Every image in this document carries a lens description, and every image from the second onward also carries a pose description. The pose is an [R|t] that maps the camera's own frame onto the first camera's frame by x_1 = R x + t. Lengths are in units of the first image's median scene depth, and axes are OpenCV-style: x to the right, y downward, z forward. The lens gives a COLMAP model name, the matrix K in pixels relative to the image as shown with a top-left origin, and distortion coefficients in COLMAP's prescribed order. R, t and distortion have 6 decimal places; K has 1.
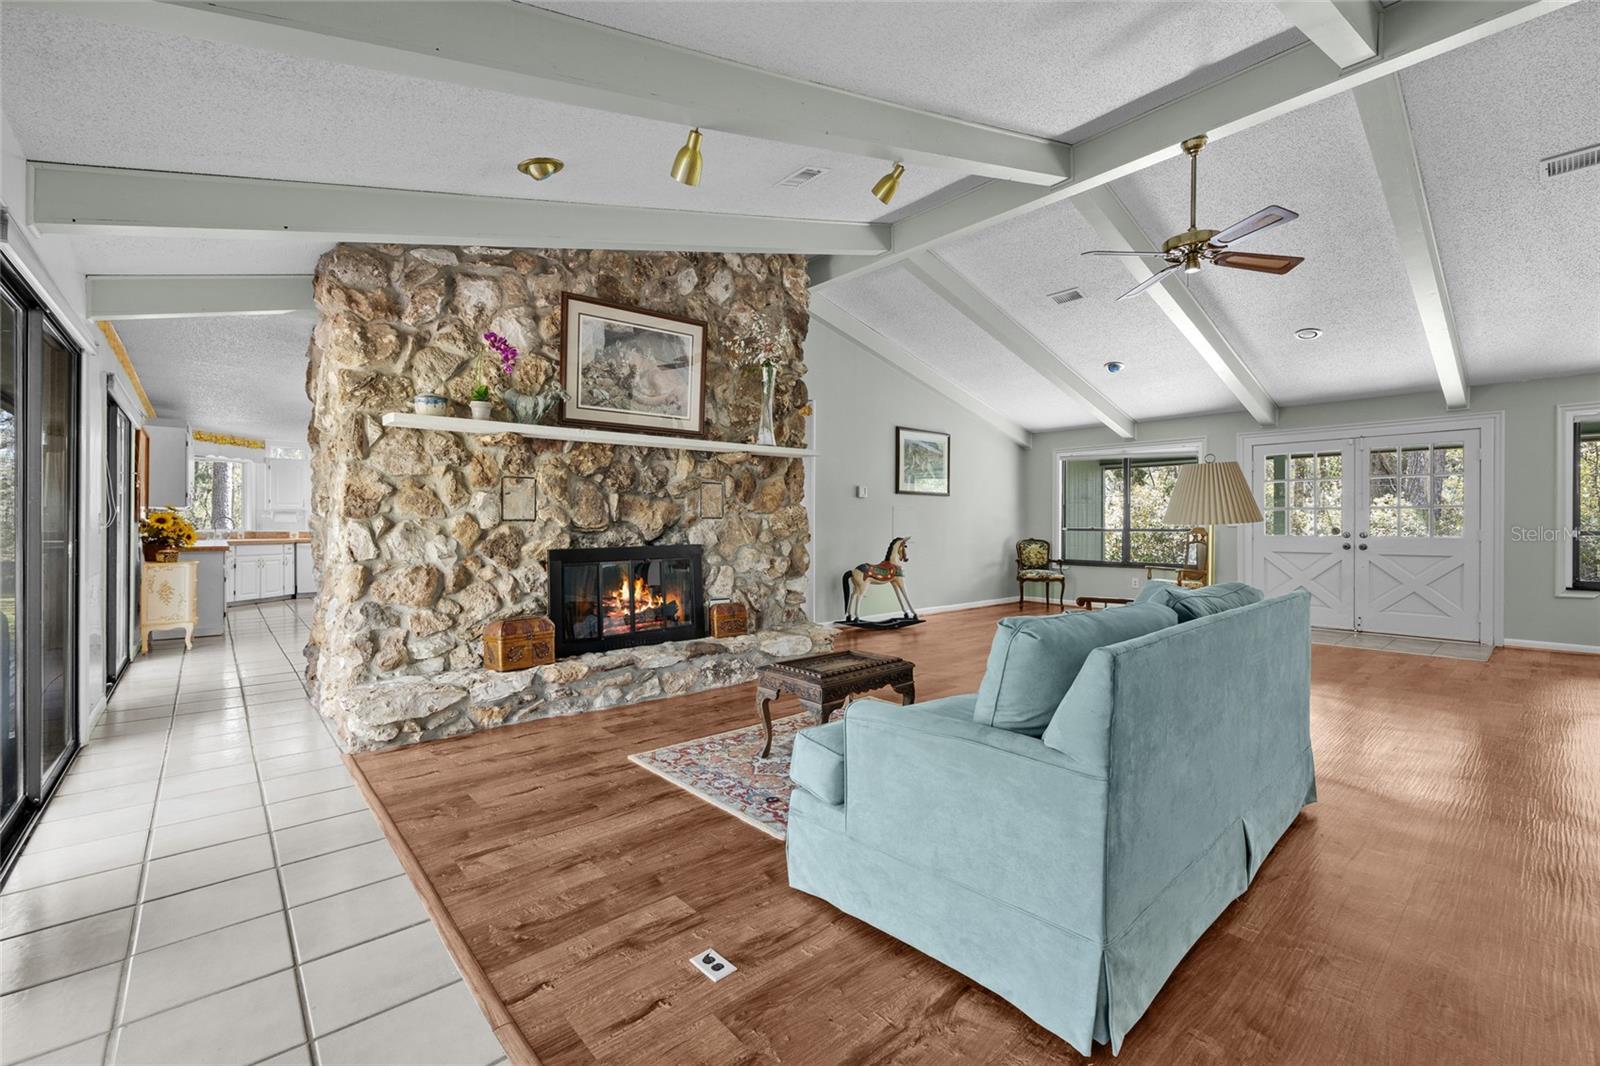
lens RADIAL K [[667.6, 0, 802.7], [0, 667.6, 526.8], [0, 0, 1]] dist [-0.000173, 0.000059]
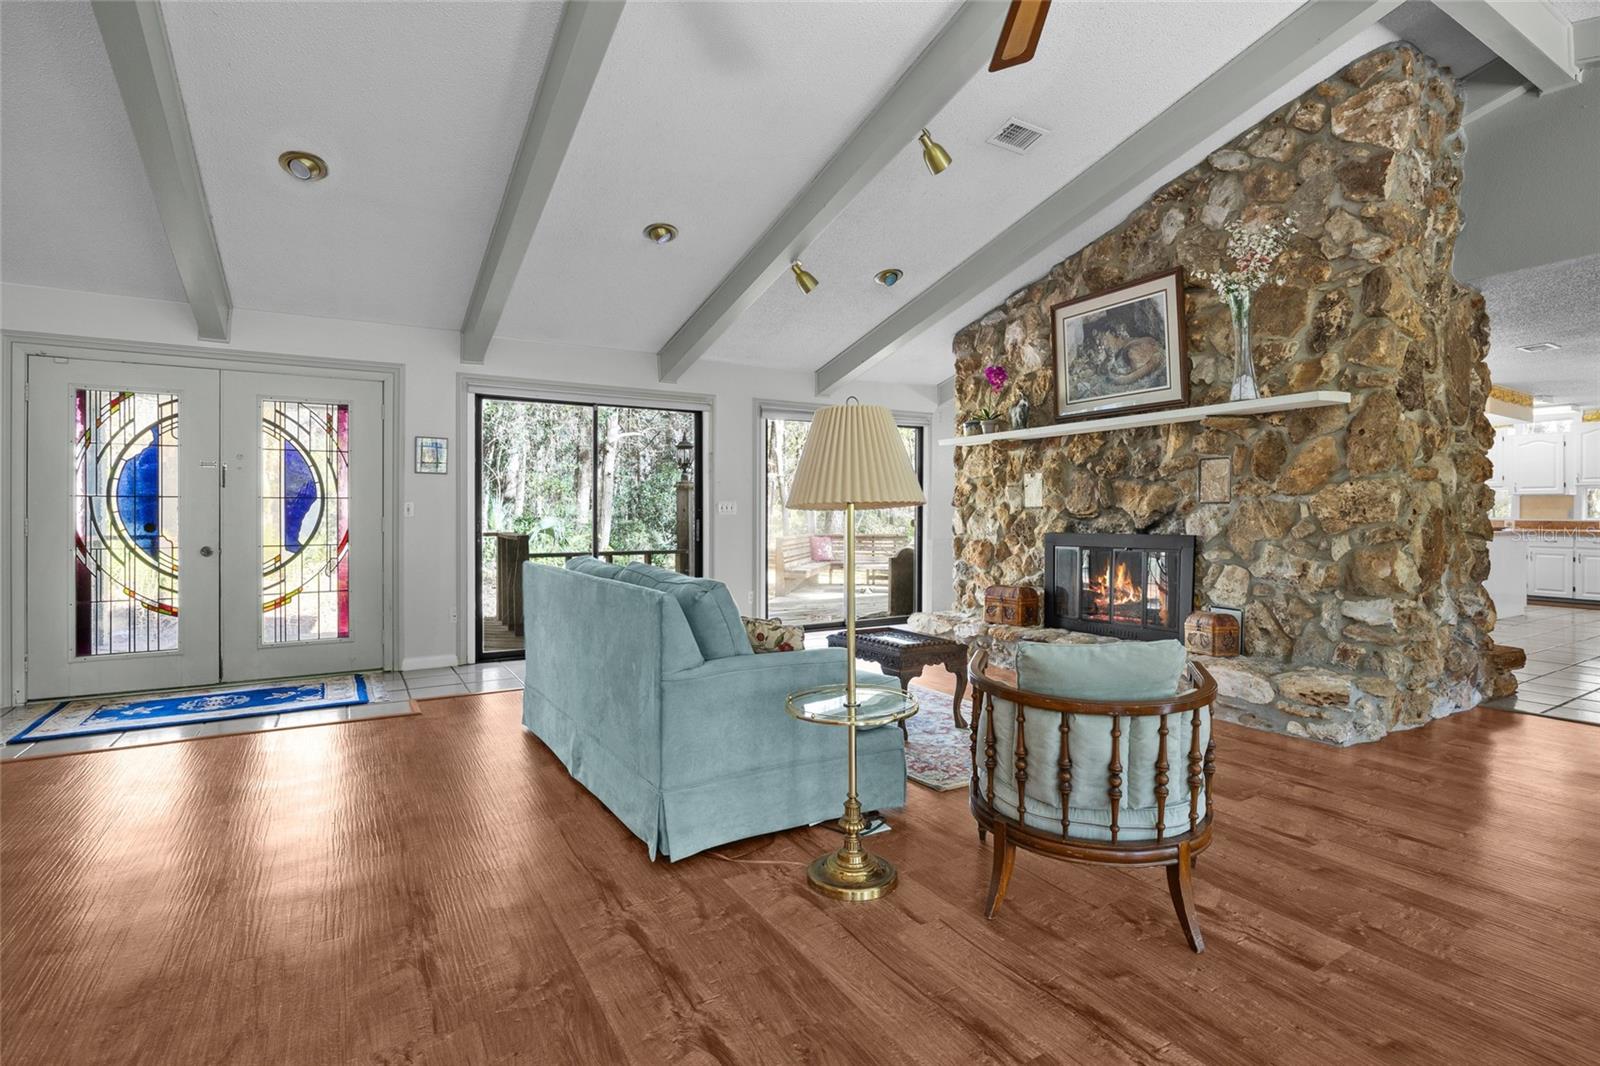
lens RADIAL K [[769.5, 0, 800.0], [0, 769.5, 533.0], [0, 0, 1]] dist [-0.001671, -0.000246]
pose [[-0.177571, 0.026364, -0.983755, 0.920083], [-0.005094, 0.999603, 0.027708, -0.000339], [0.984095, 0.009932, -0.177366, 0.739998]]
